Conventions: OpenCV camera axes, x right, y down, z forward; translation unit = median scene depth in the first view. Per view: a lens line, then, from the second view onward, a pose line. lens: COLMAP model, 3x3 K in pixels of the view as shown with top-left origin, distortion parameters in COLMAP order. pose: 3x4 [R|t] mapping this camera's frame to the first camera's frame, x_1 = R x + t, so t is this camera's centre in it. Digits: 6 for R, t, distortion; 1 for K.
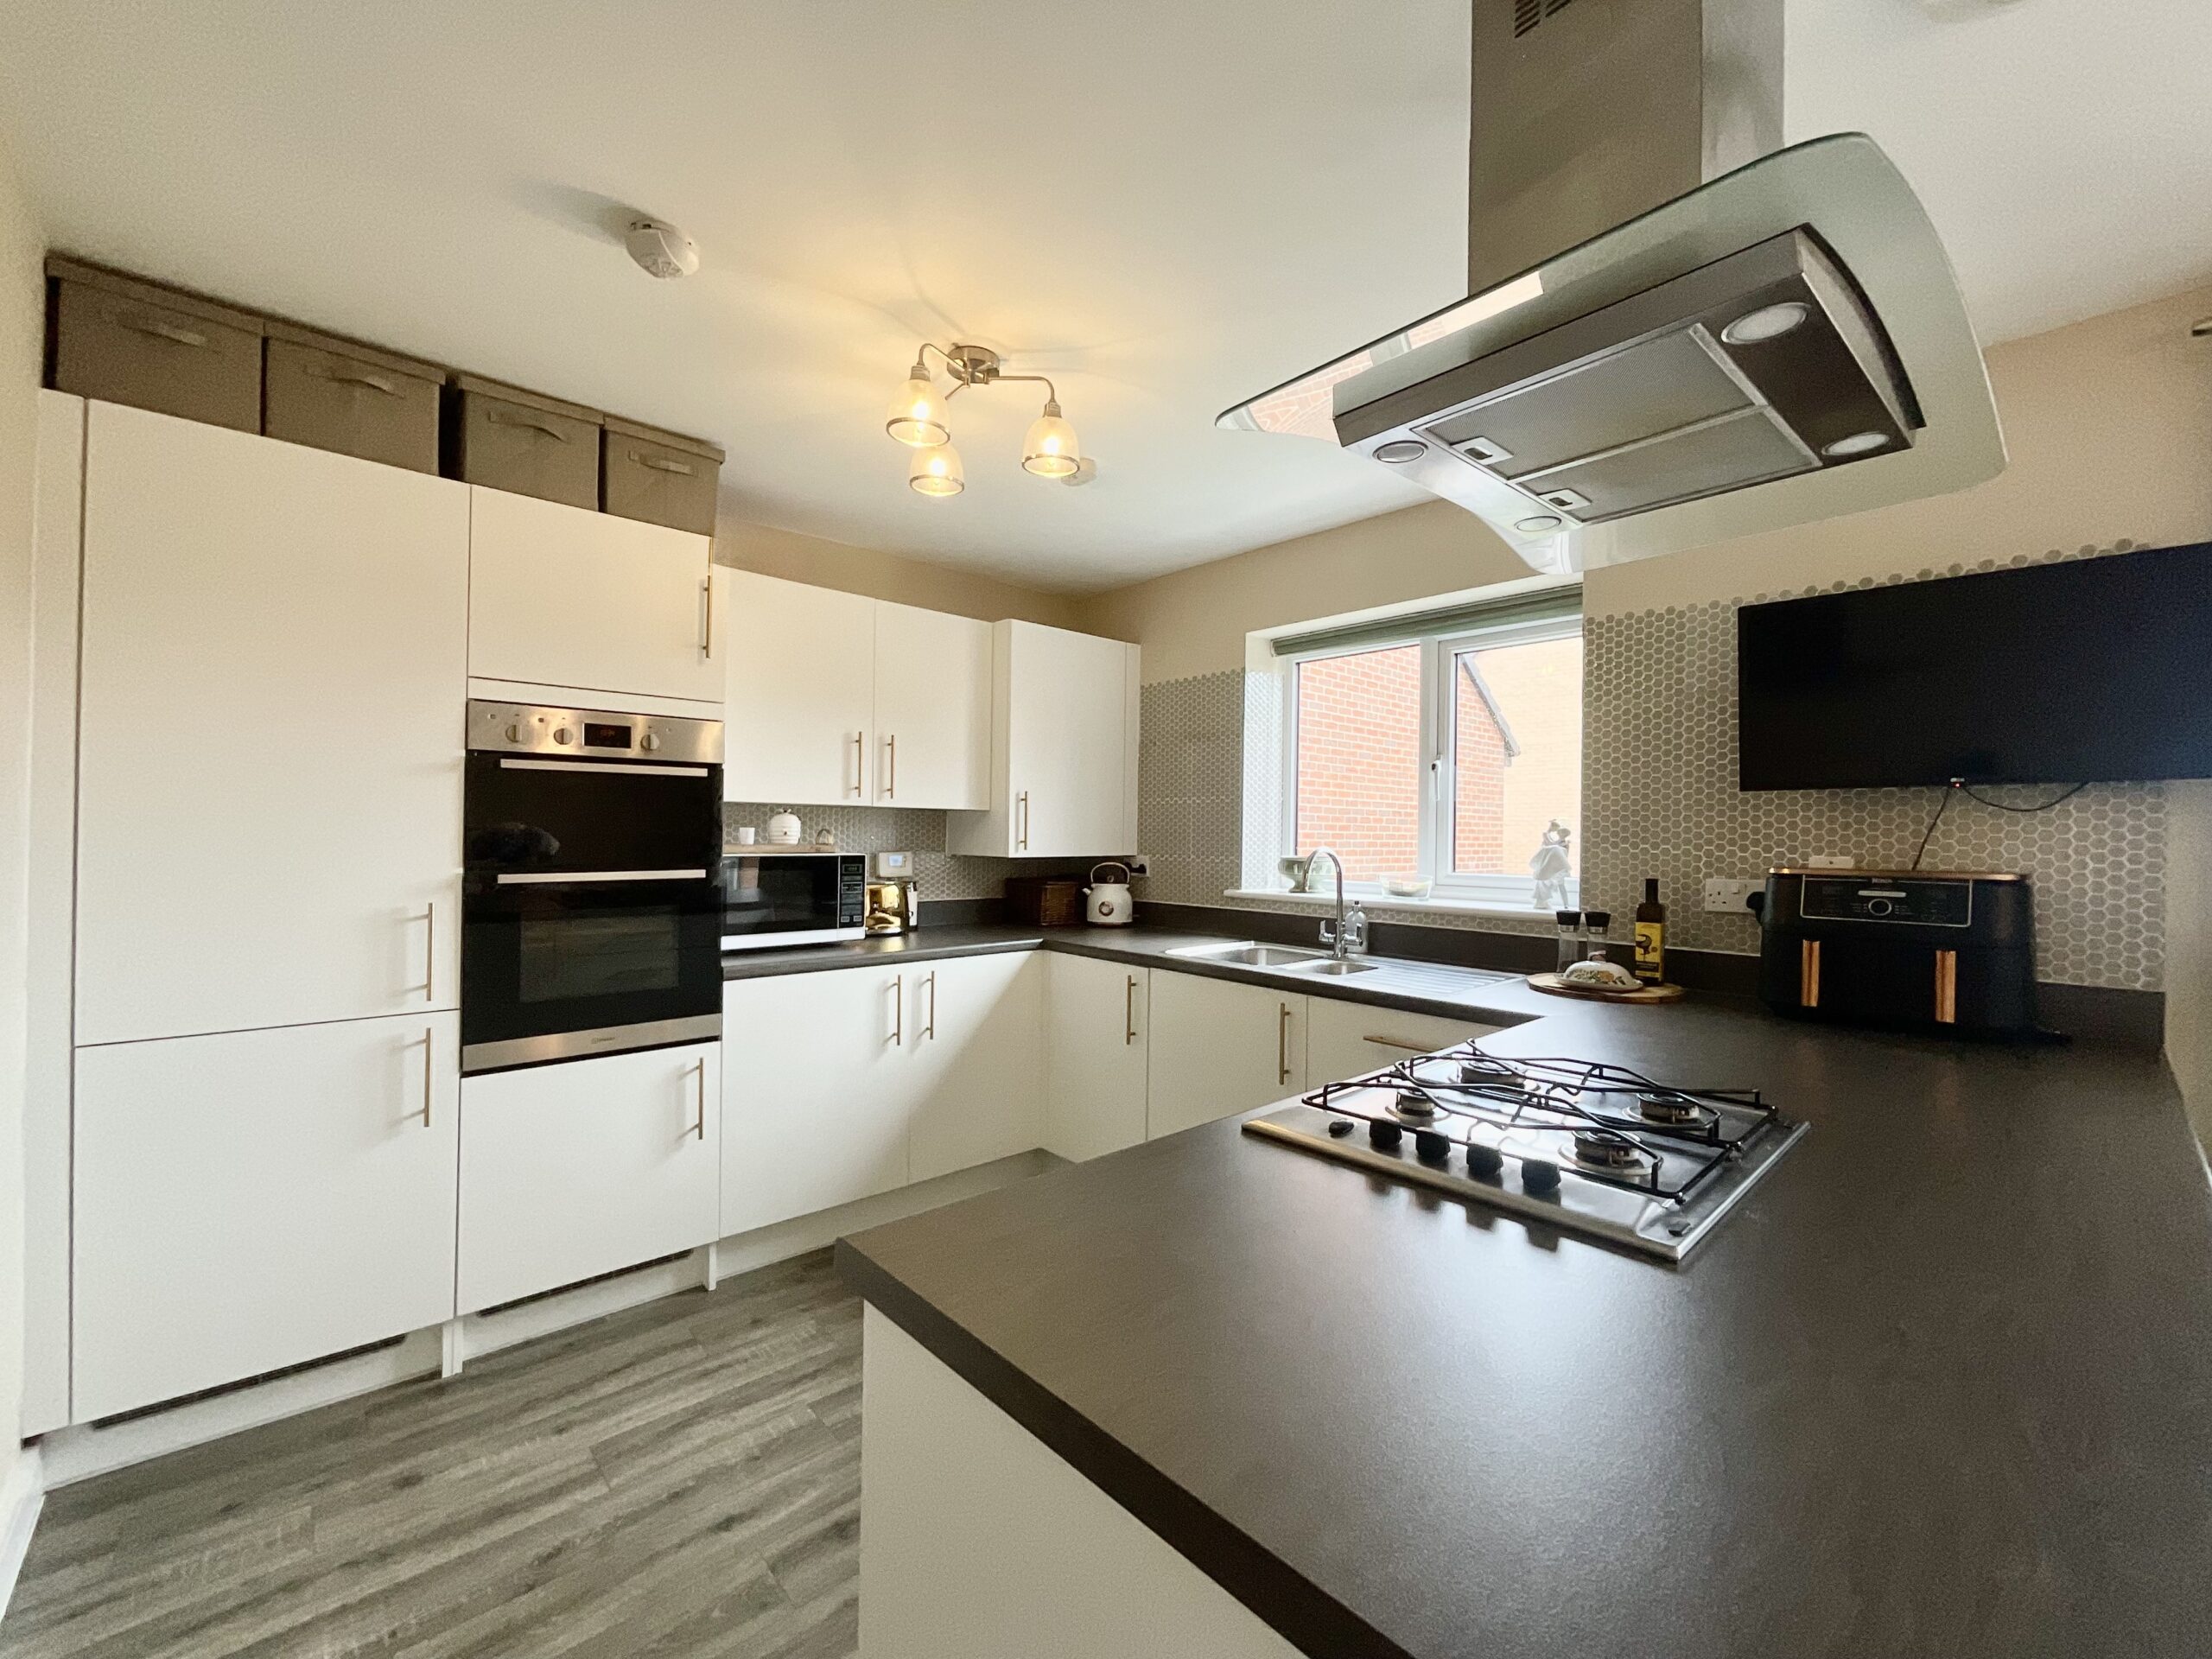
lens RADIAL K [[897.7, 0, 1097.0], [0, 897.7, 827.4], [0, 0, 1]] dist [-0.001503, -0.001113]
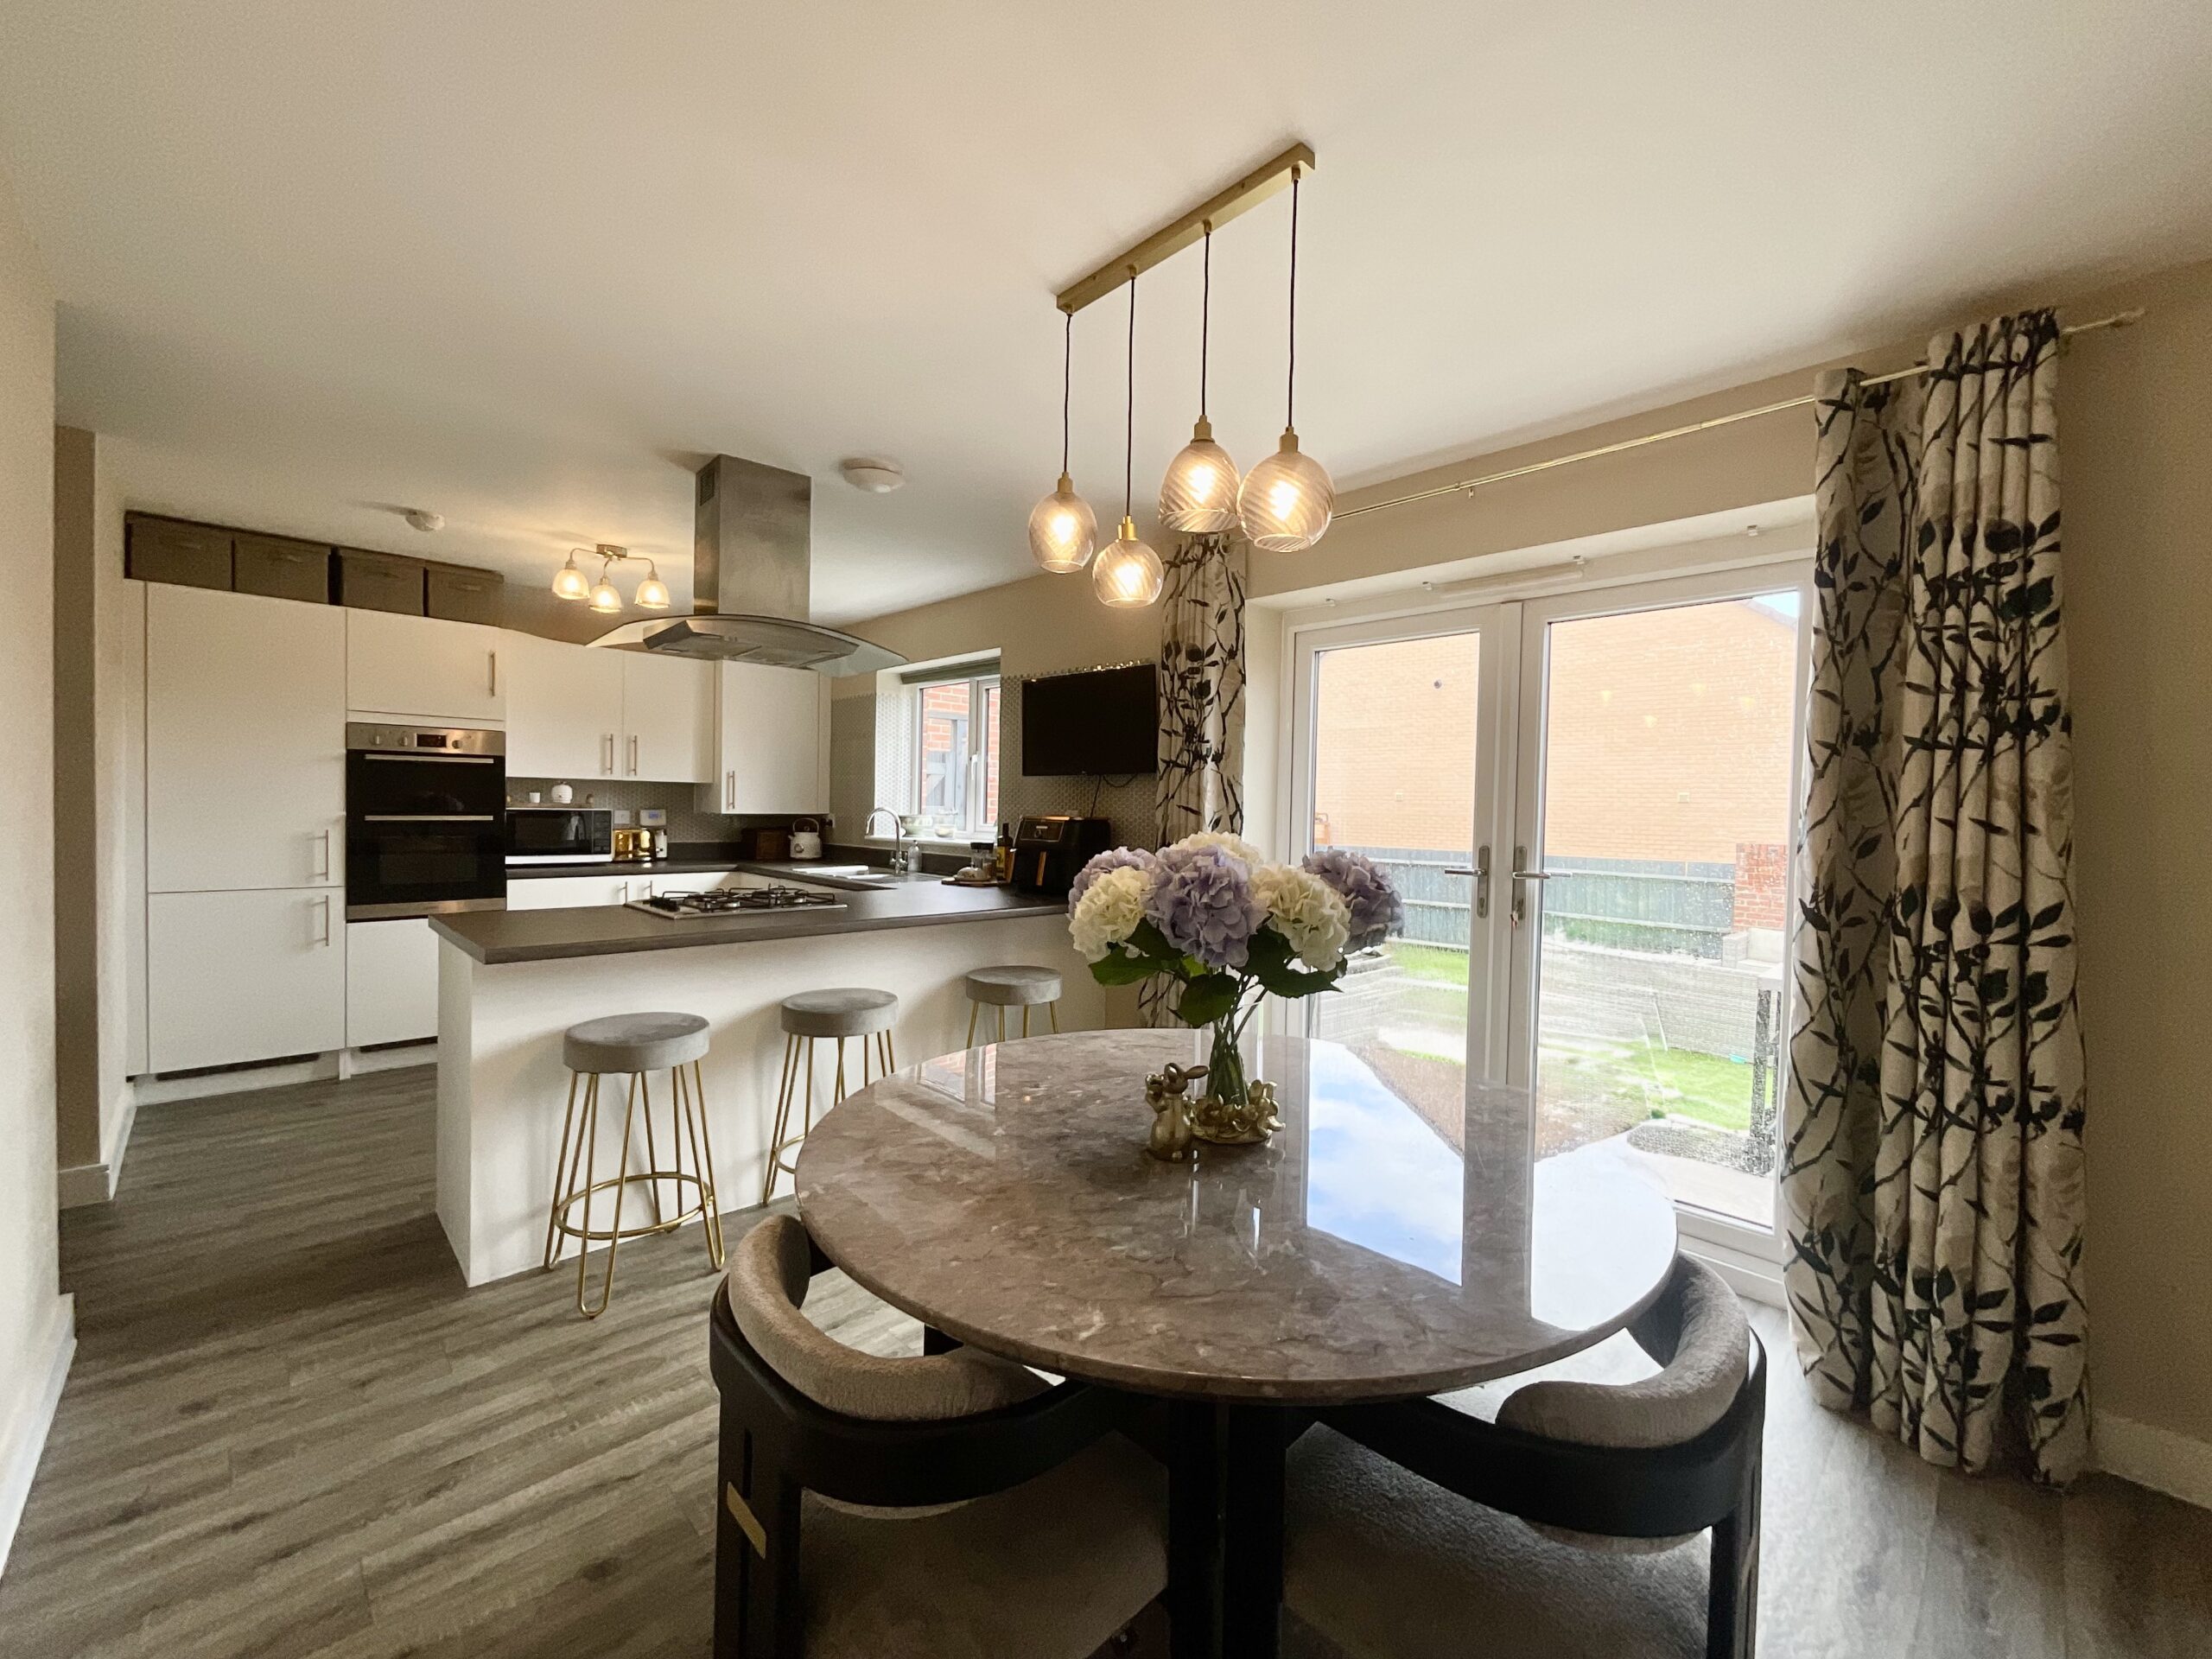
lens RADIAL K [[897.7, 0, 1103.9], [0, 897.7, 826.2], [0, 0, 1]] dist [-0.001503, -0.001113]
pose [[0.999545, 0.005949, 0.029573, 0.701994], [-0.006797, 0.999566, 0.028671, 0.007963], [-0.029390, -0.028858, 0.999151, -0.786037]]
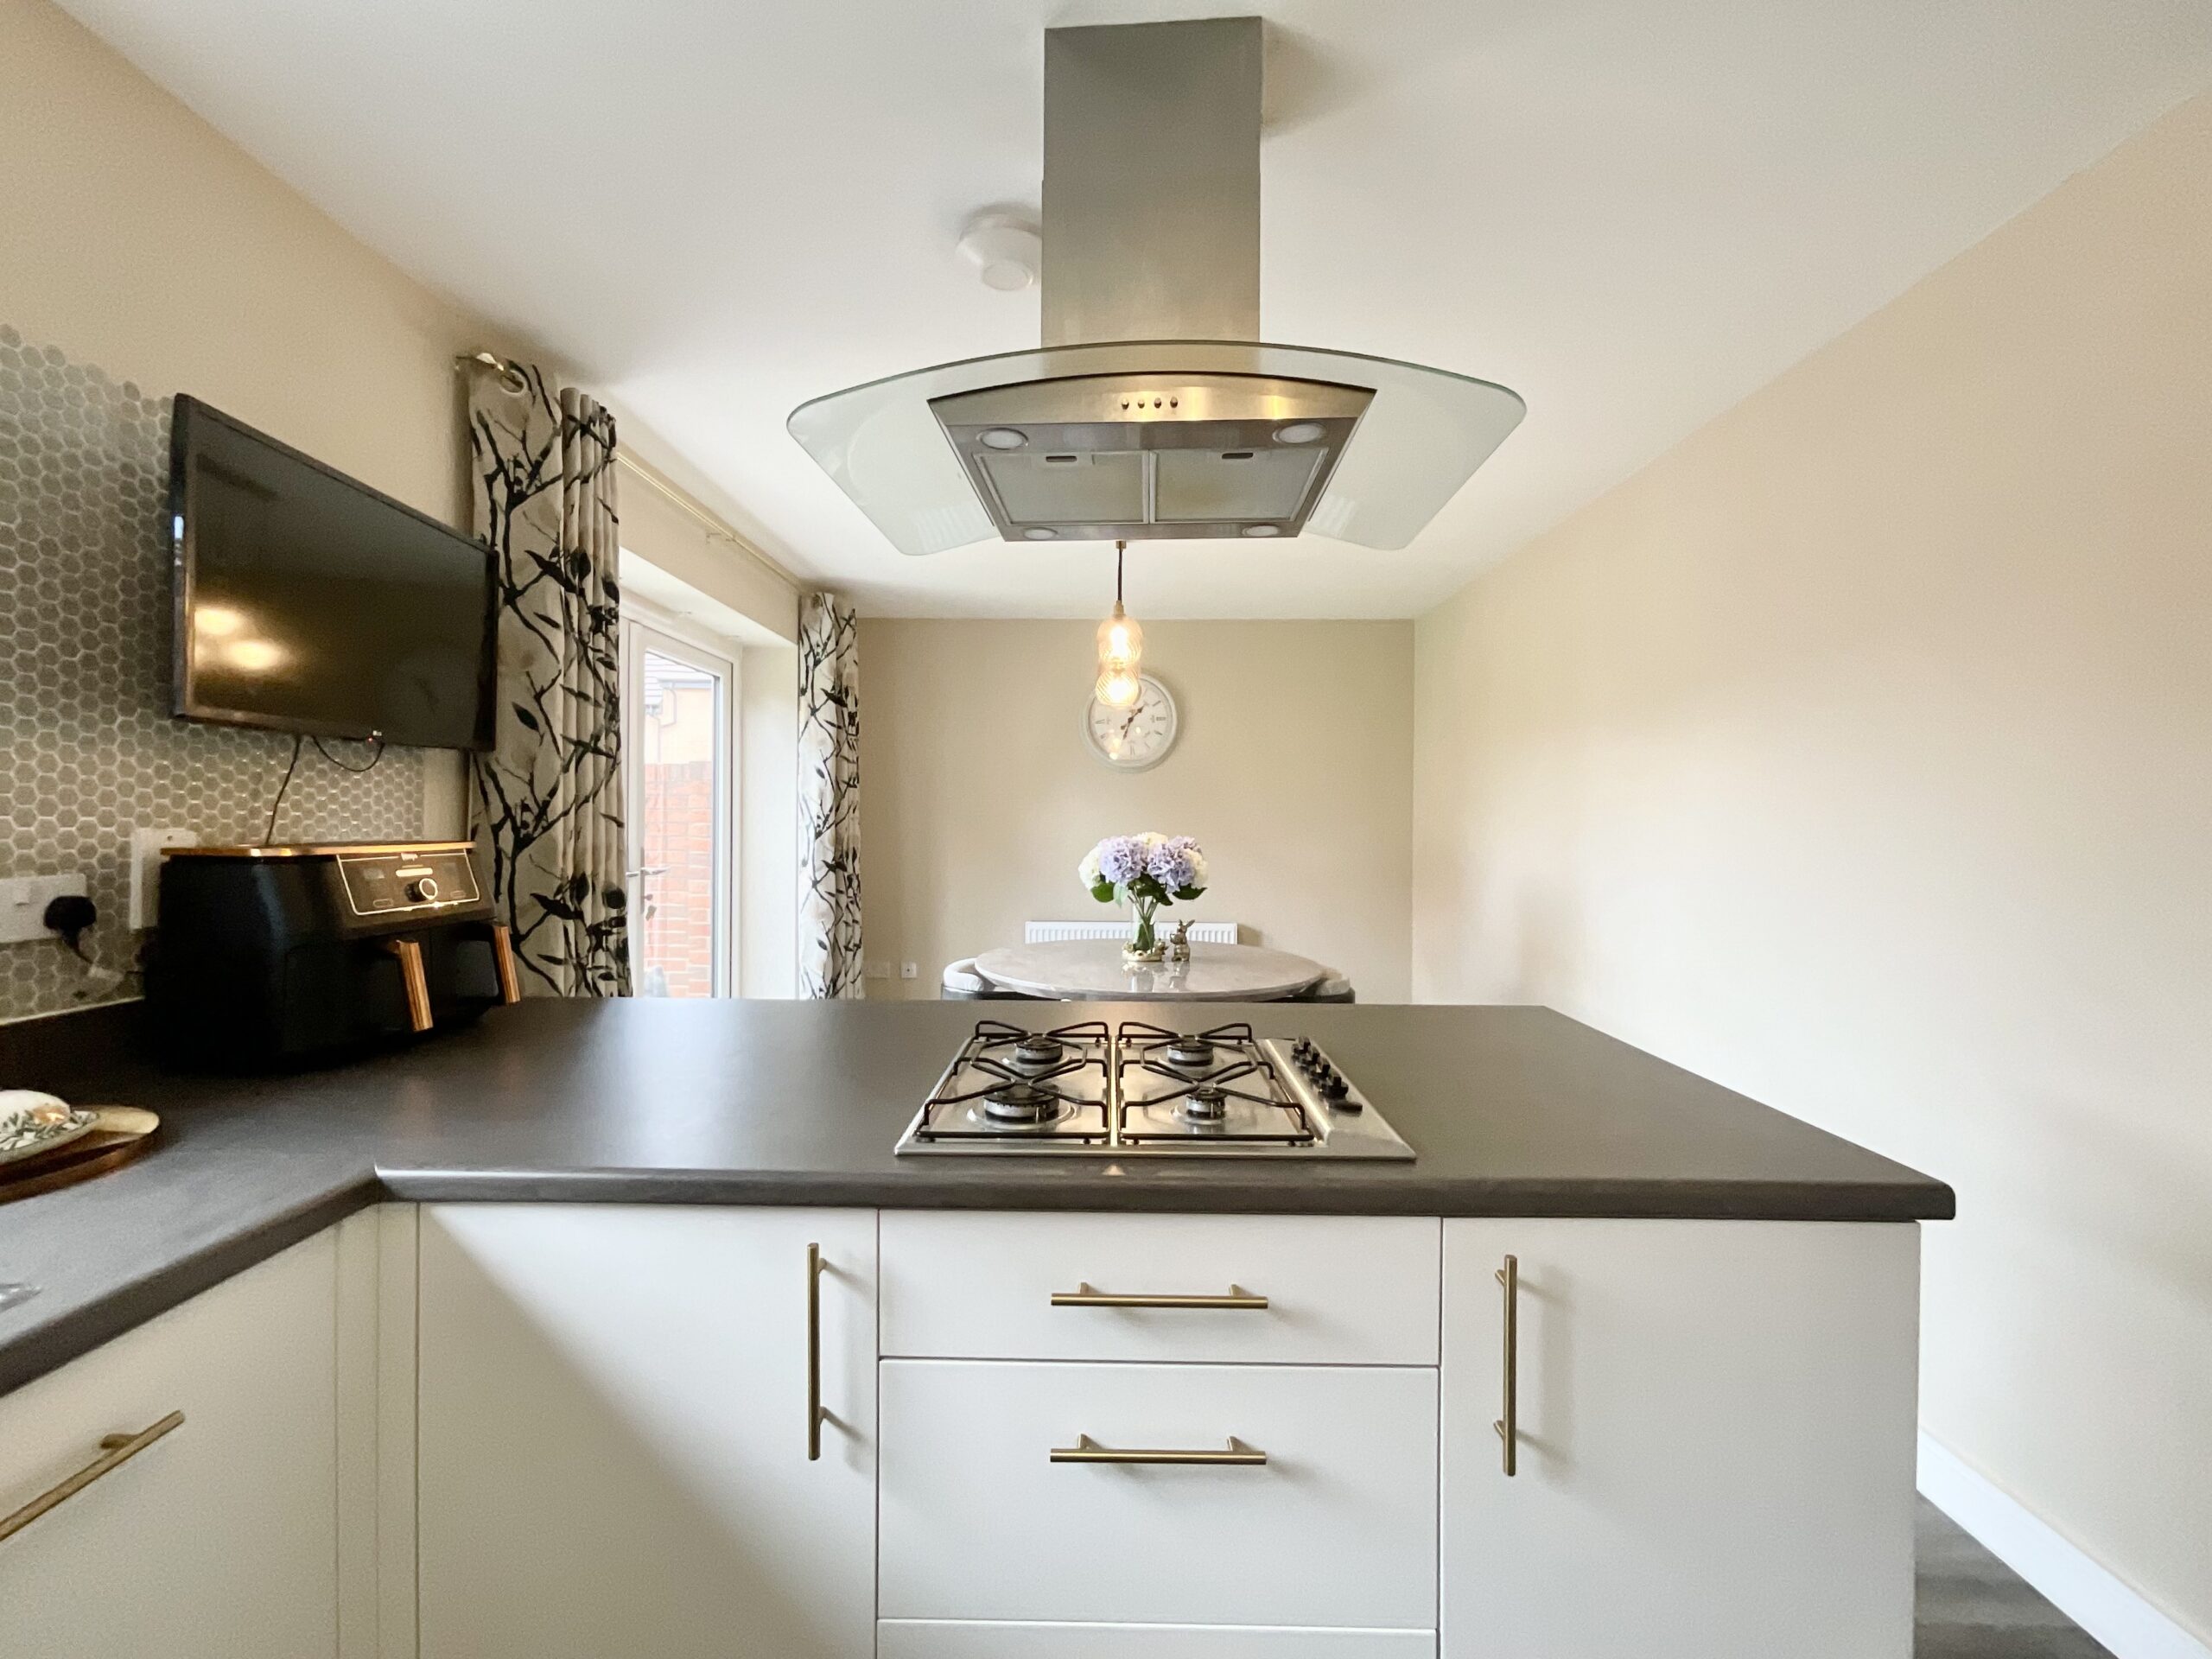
lens RADIAL K [[897.7, 0, 1117.2], [0, 897.7, 818.7], [0, 0, 1]] dist [-0.001503, -0.001113]
pose [[-0.742043, -0.014903, 0.670186, -0.091642], [-0.020709, 0.999785, -0.000697, 0.009487], [-0.670032, -0.014396, -0.742193, 0.853156]]
